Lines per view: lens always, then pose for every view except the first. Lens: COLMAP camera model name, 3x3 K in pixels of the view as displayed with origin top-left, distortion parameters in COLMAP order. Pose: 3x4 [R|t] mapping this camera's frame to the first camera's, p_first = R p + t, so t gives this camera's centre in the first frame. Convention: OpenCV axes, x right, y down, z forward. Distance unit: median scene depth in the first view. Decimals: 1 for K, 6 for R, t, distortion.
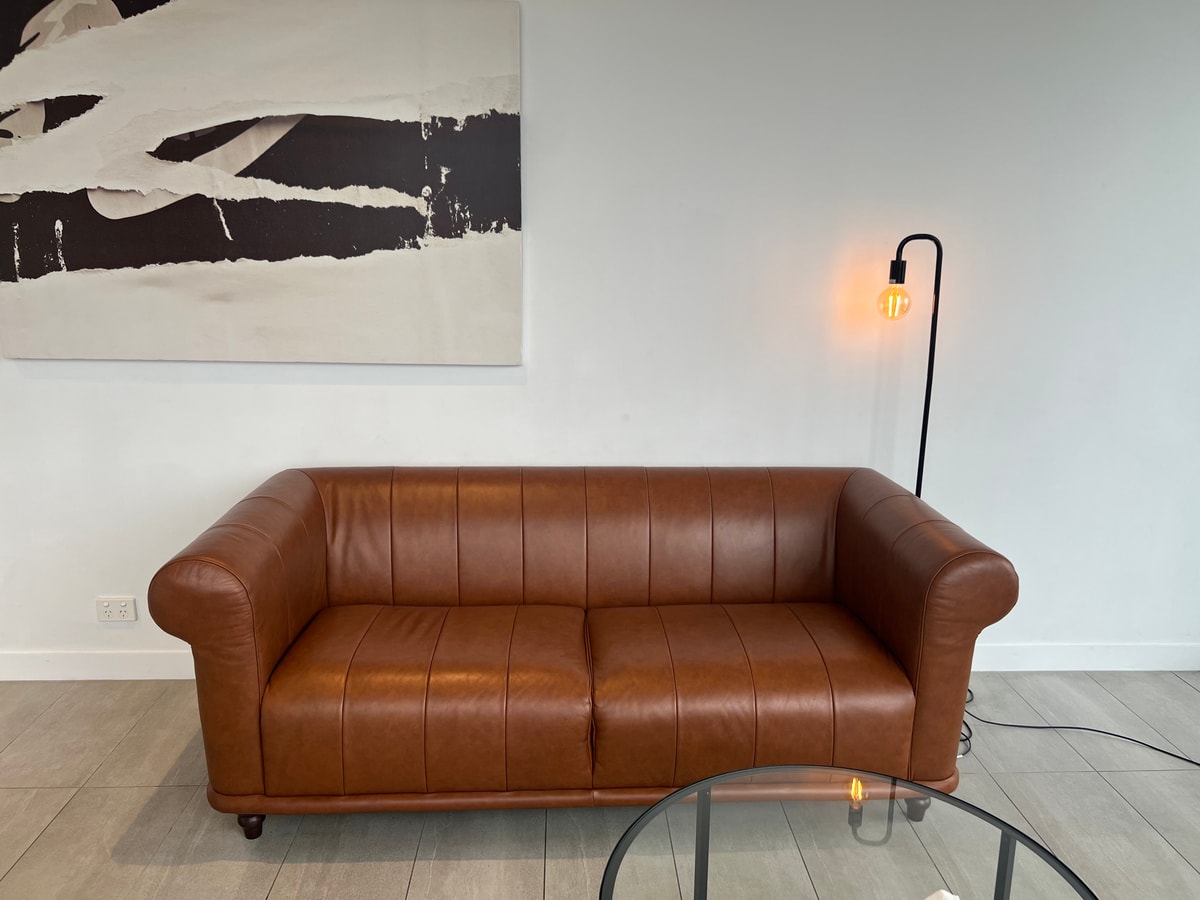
lens RADIAL K [[912.7, 0, 600.0], [0, 912.7, 450.0], [0, 0, 1]] dist [0.018495, -0.005680]
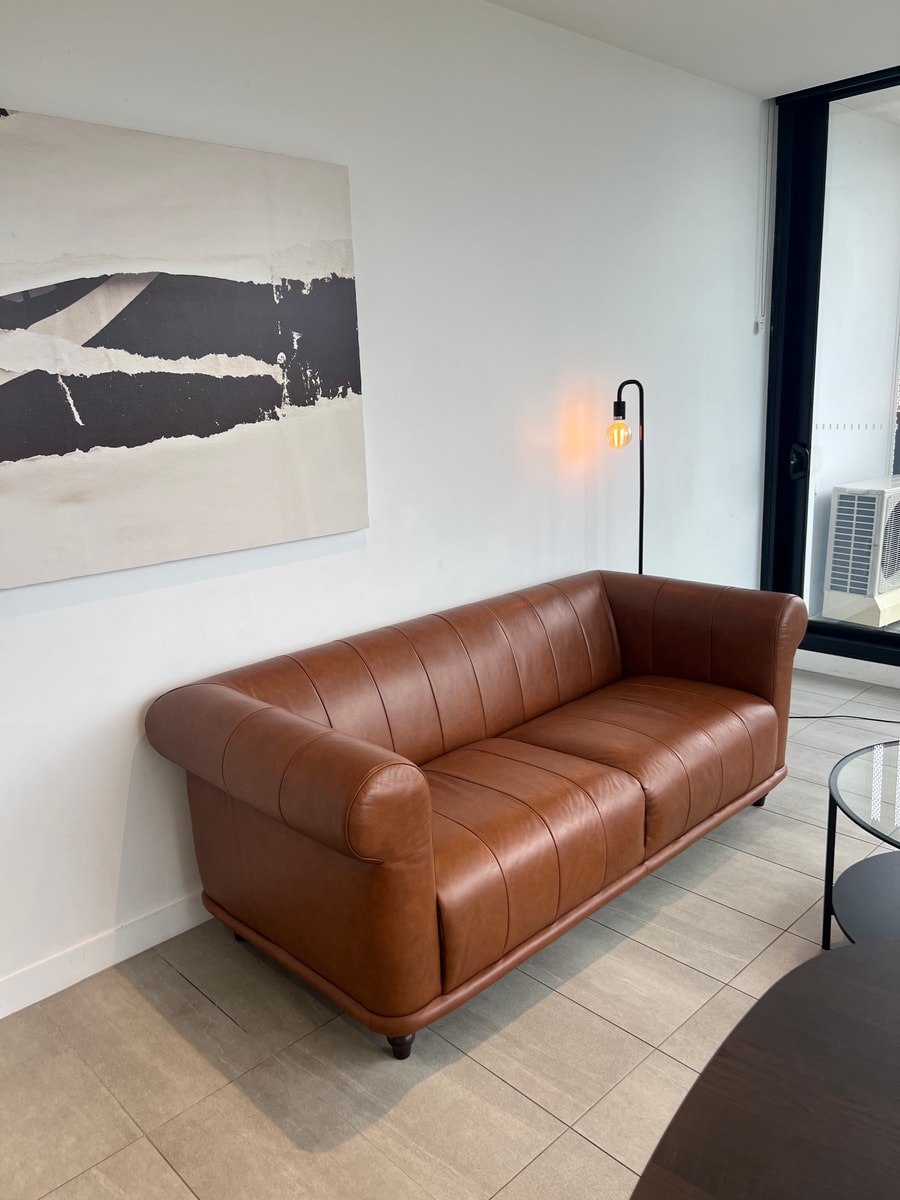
lens RADIAL K [[912.7, 0, 450.0], [0, 912.7, 600.0], [0, 0, 1]] dist [0.018495, -0.005680]
pose [[0.750668, -0.196384, 0.630817, -0.702581], [0.201321, 0.977386, 0.064706, -0.066005], [-0.629259, 0.078424, 0.773229, 0.184808]]
